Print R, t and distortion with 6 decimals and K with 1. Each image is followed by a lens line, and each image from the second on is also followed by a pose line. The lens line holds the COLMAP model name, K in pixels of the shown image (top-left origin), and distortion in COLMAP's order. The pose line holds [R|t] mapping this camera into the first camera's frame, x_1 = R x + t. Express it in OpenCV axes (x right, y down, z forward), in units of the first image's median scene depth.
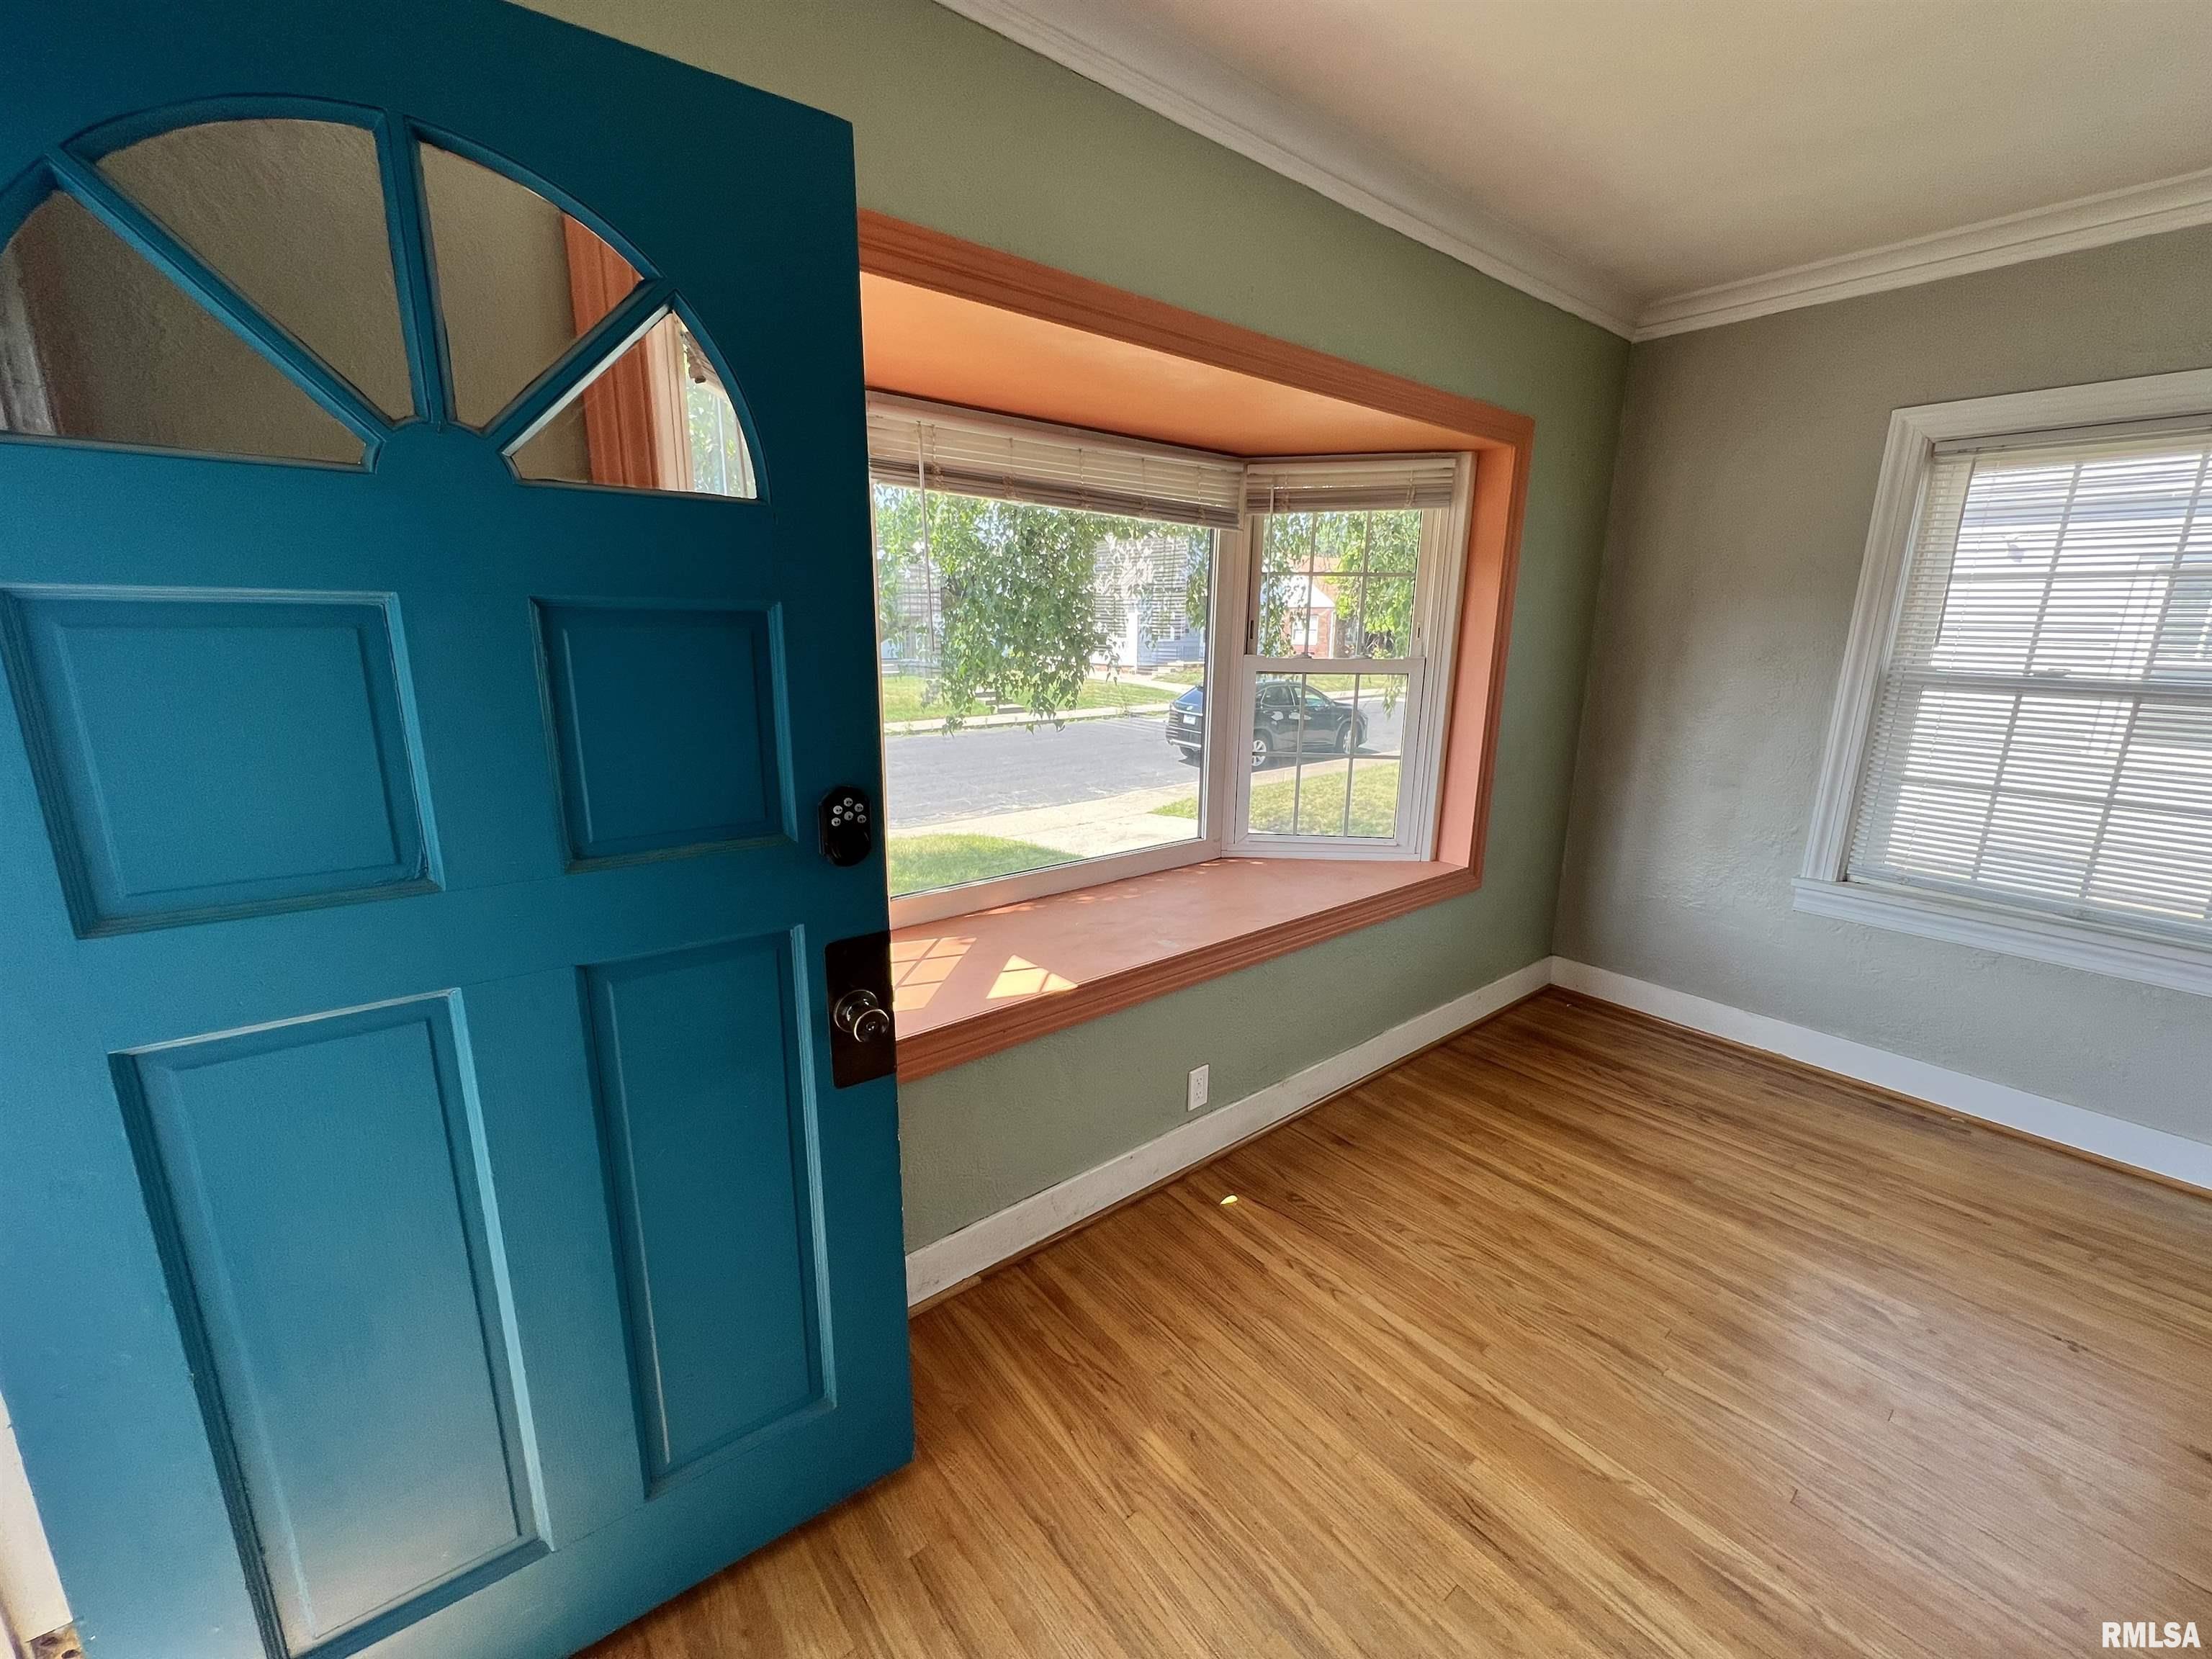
lens RADIAL K [[887.3, 0, 1106.0], [0, 887.3, 829.5], [0, 0, 1]] dist [0.000310, 0.000277]
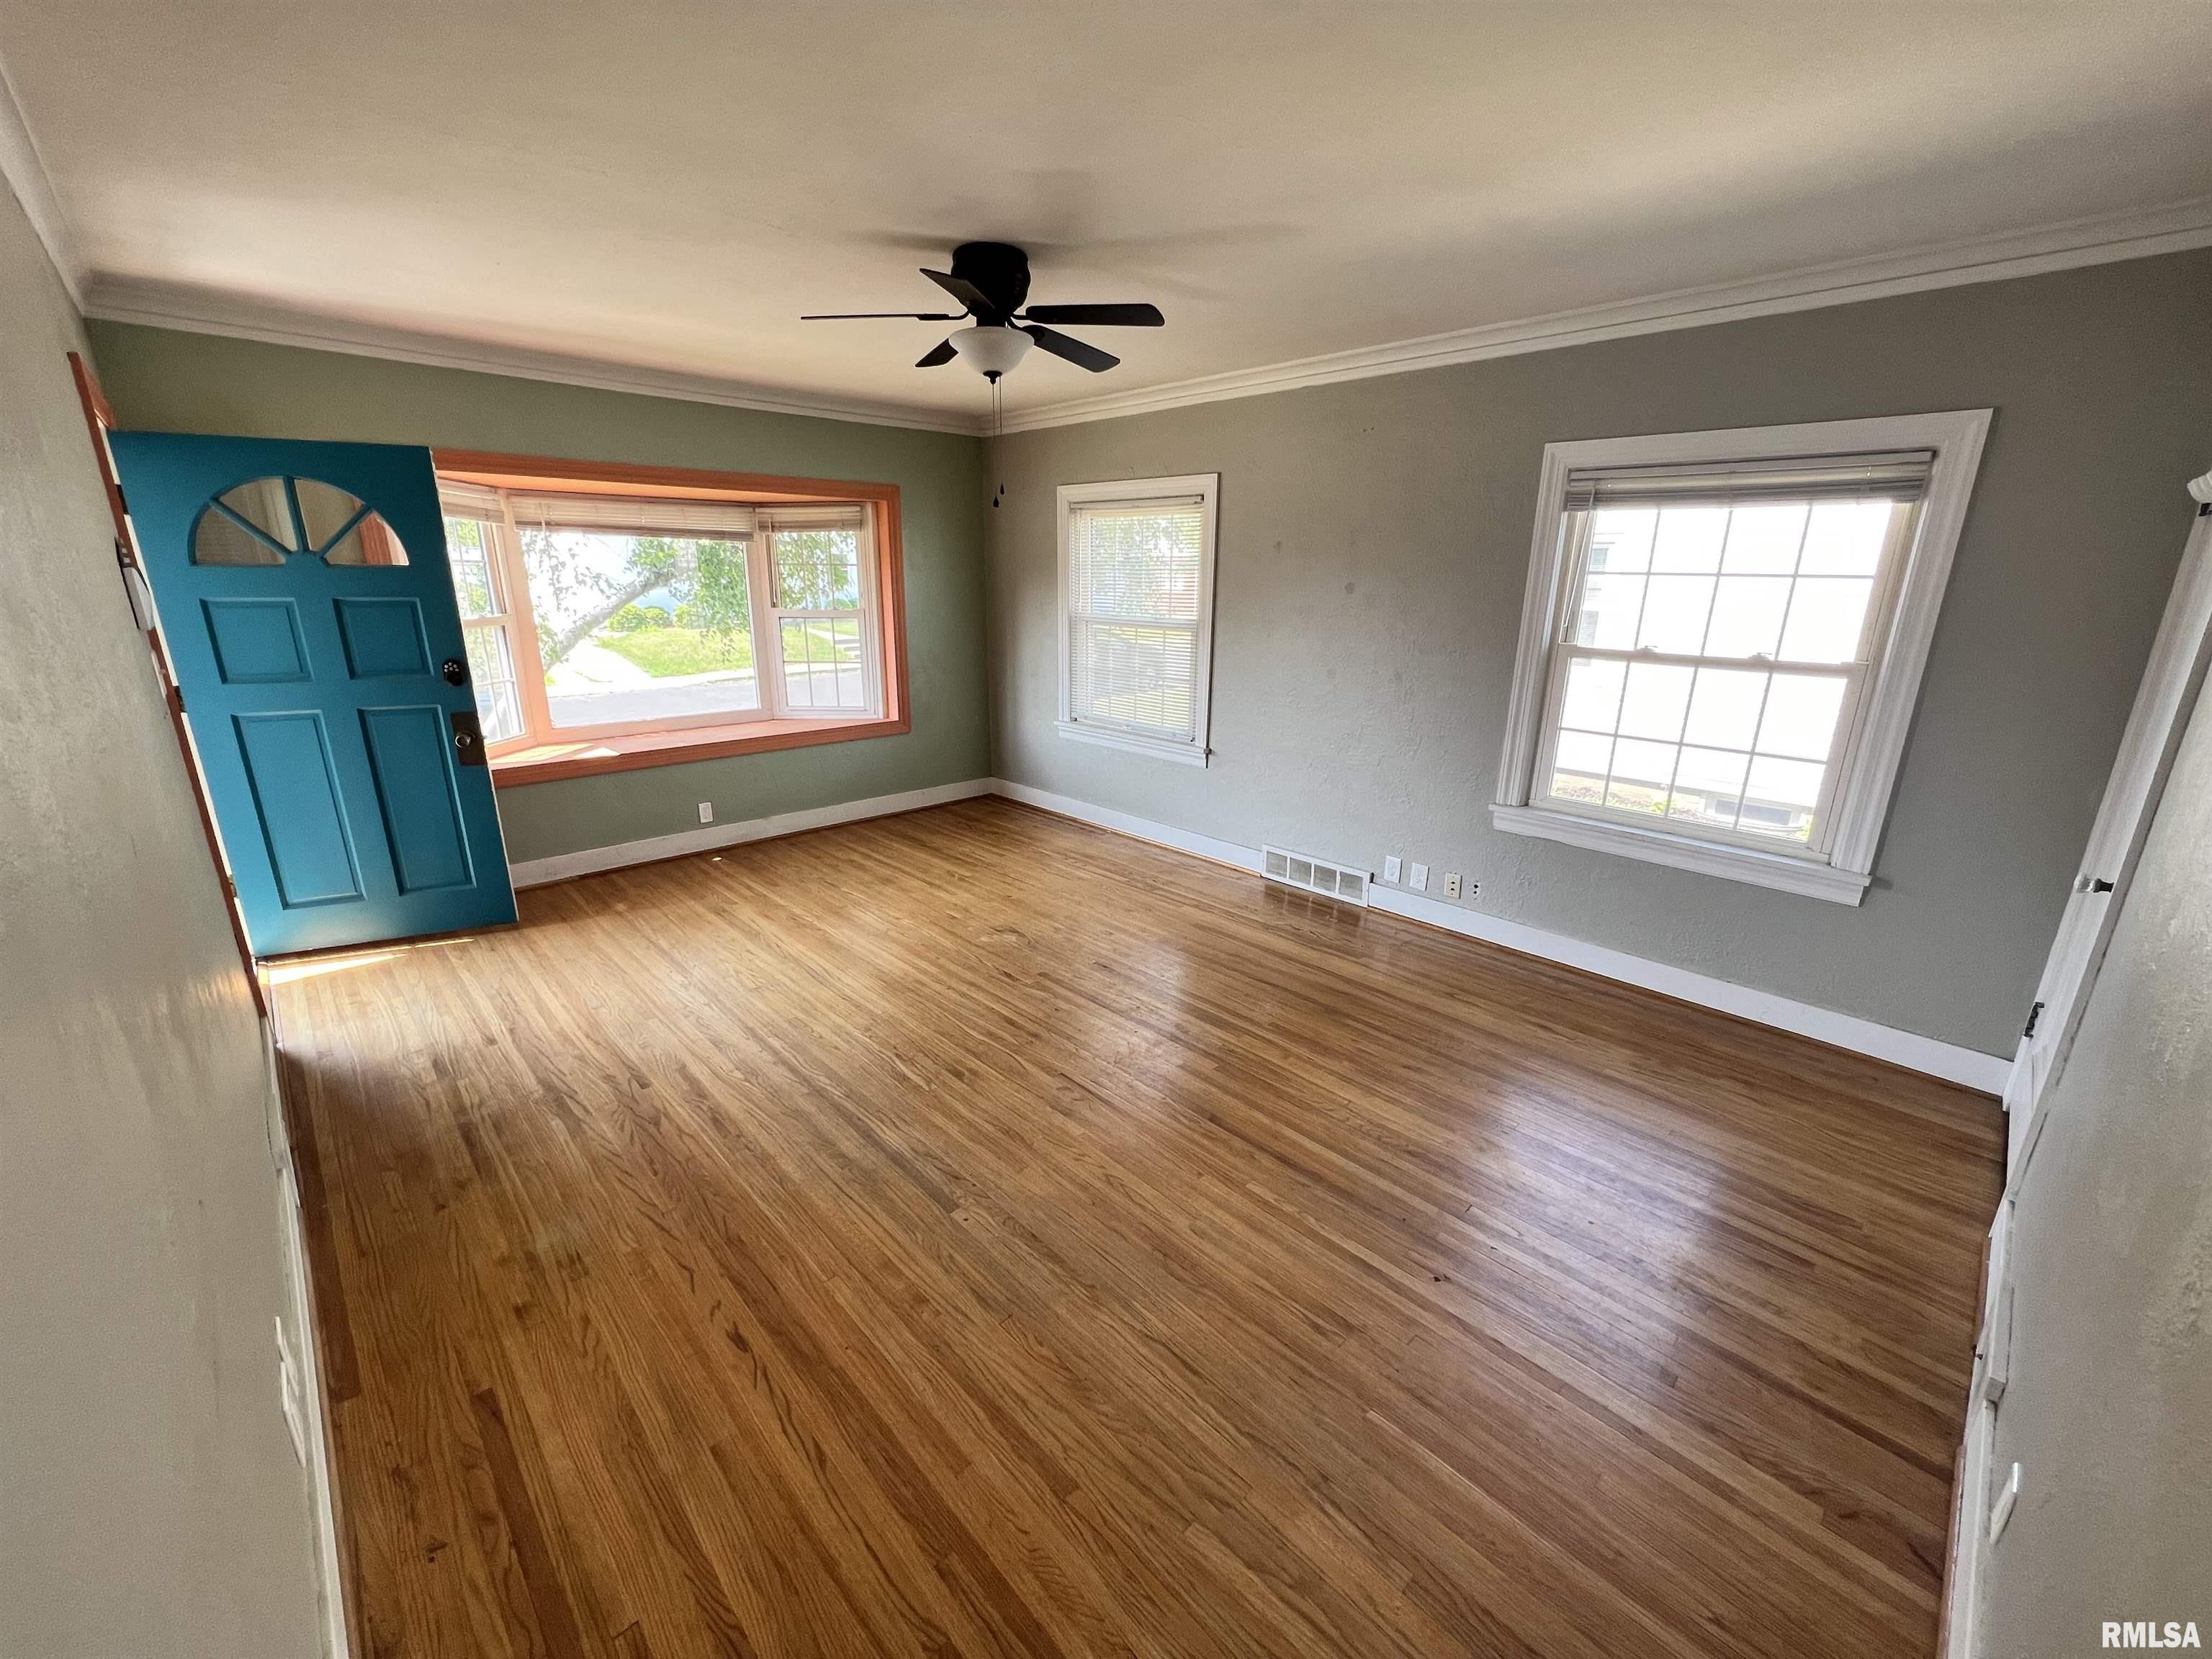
lens RADIAL K [[882.8, 0, 1102.2], [0, 882.8, 826.6], [0, 0, 1]] dist [-0.001318, 0.000154]
pose [[0.996053, -0.027423, 0.084421, 0.818906], [0.022808, 0.998217, 0.055159, 0.213144], [-0.085783, -0.053016, 0.994902, -1.128564]]
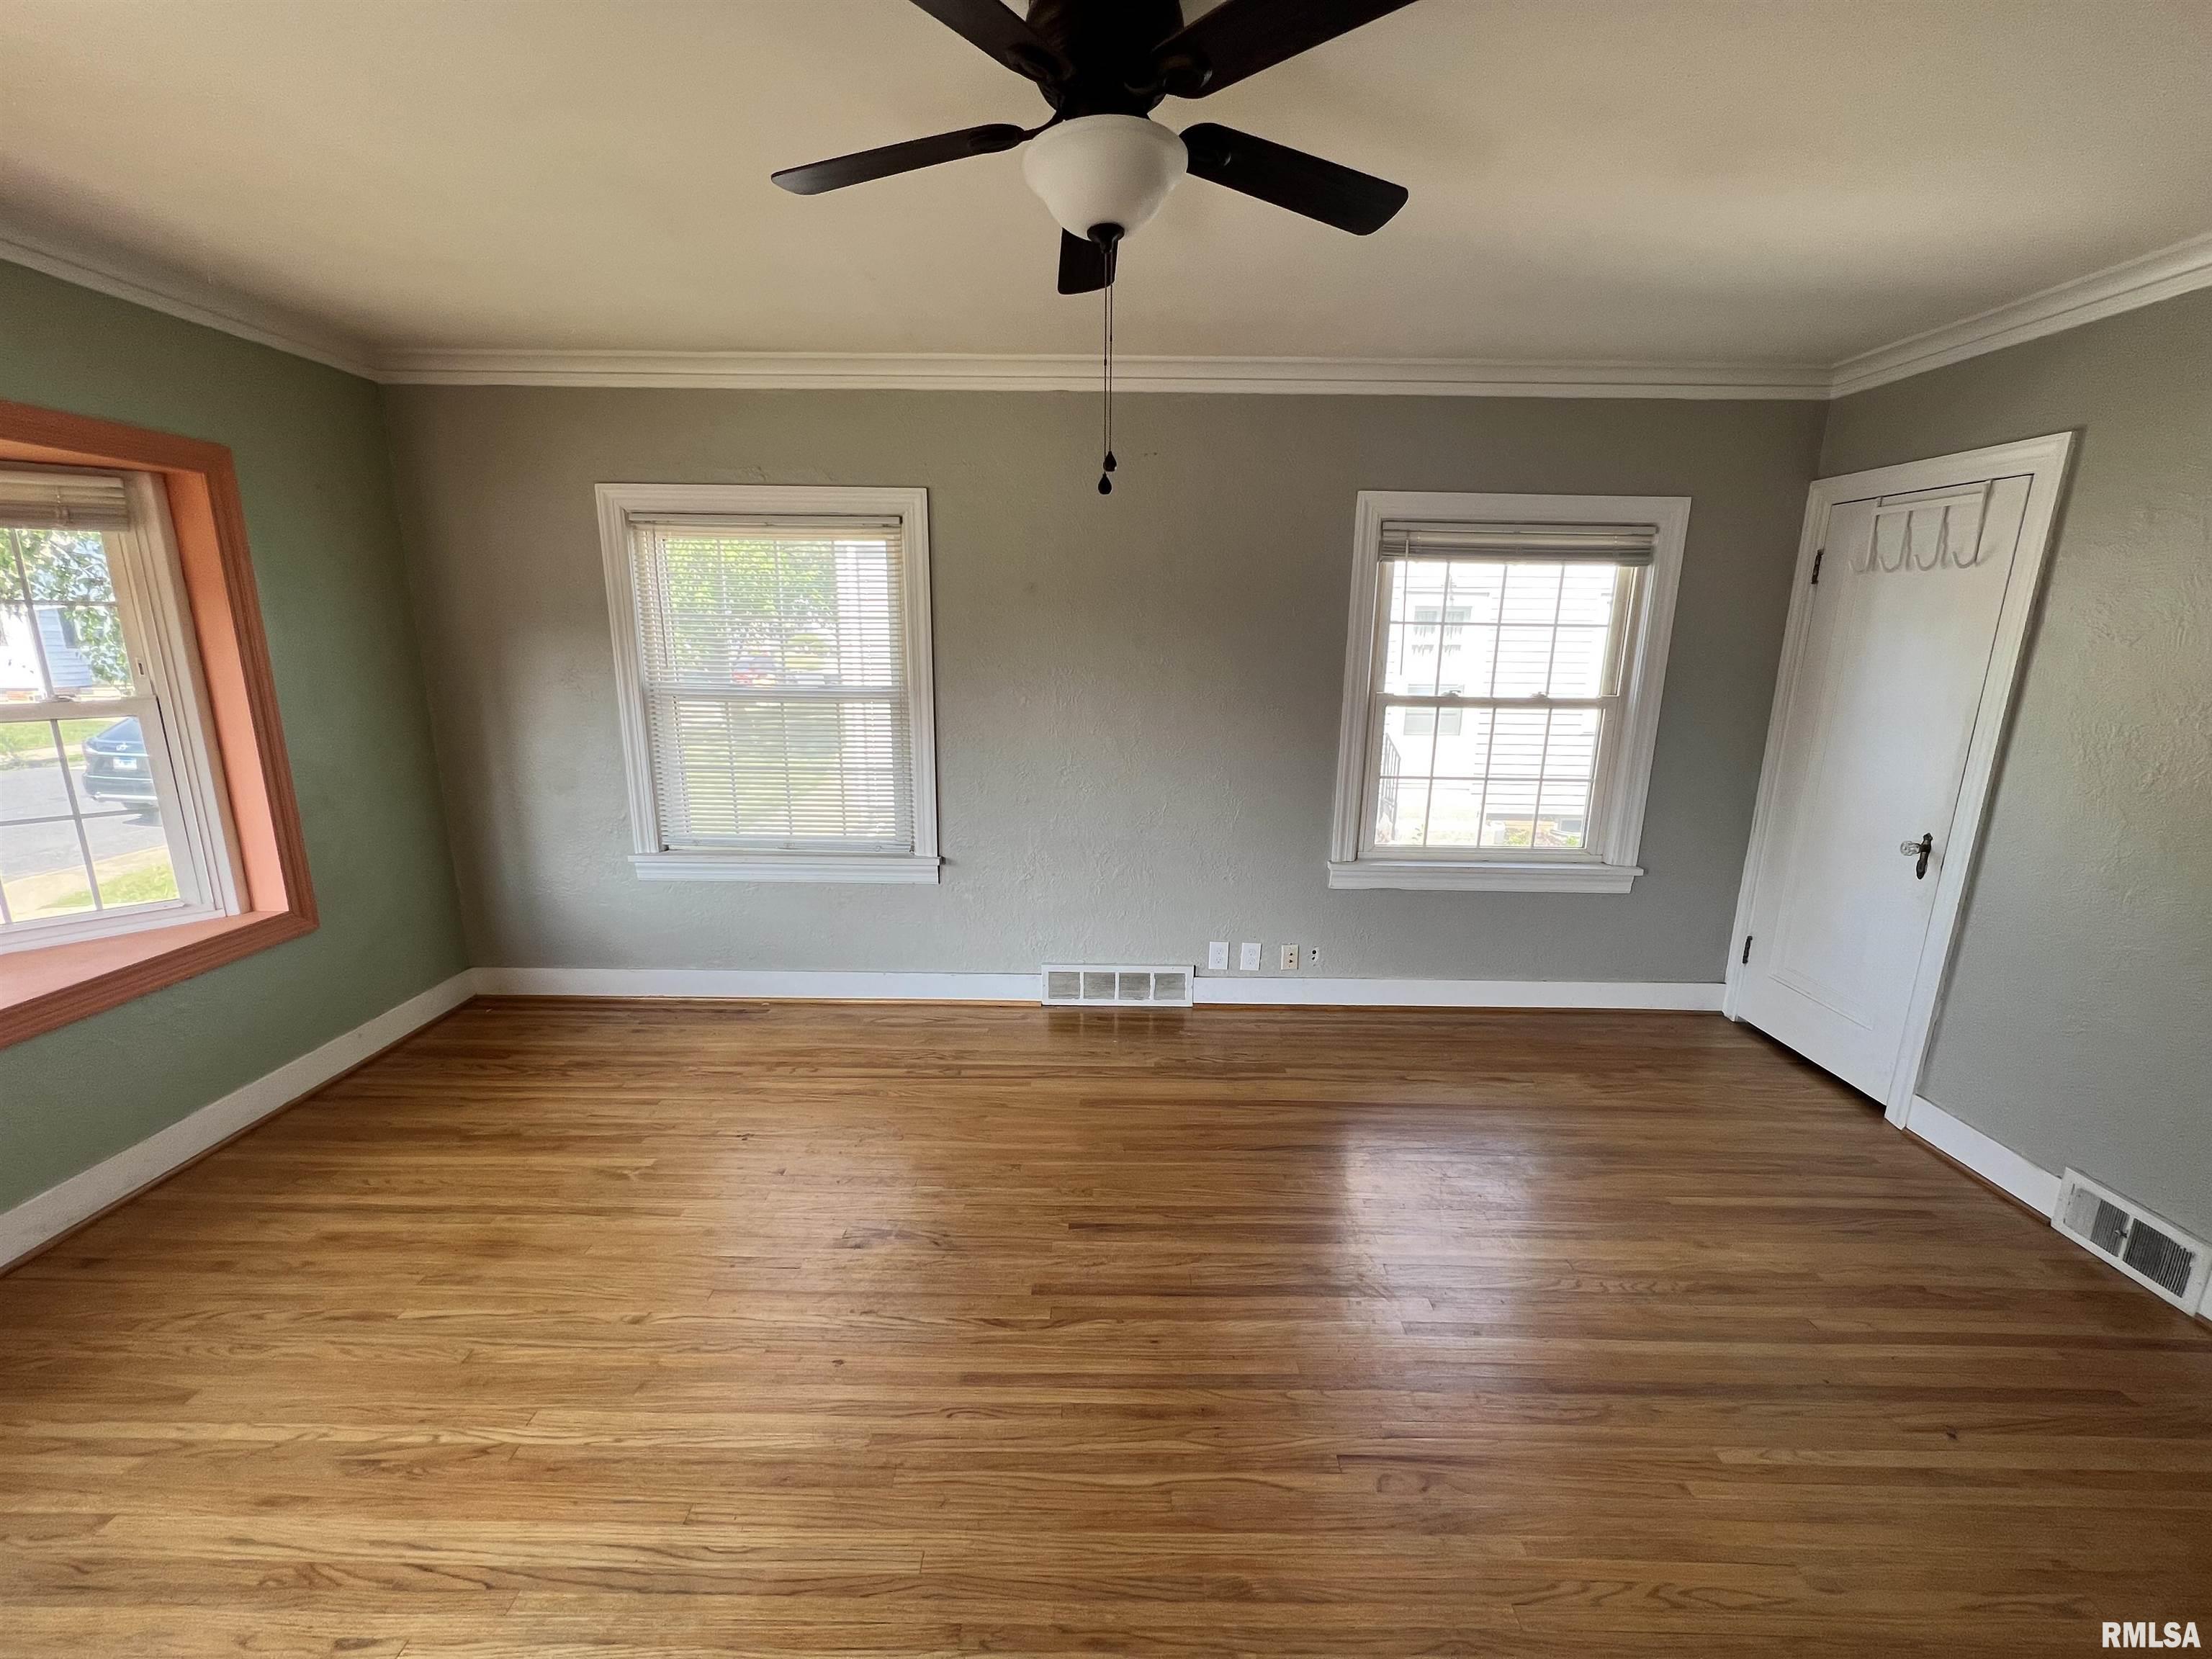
lens RADIAL K [[882.8, 0, 1102.2], [0, 882.8, 826.6], [0, 0, 1]] dist [-0.001318, 0.000154]
pose [[0.632161, -0.174831, 0.754856, 0.314672], [0.174534, 0.981304, 0.081114, 0.035509], [-0.754924, 0.080471, 0.650856, -0.344395]]
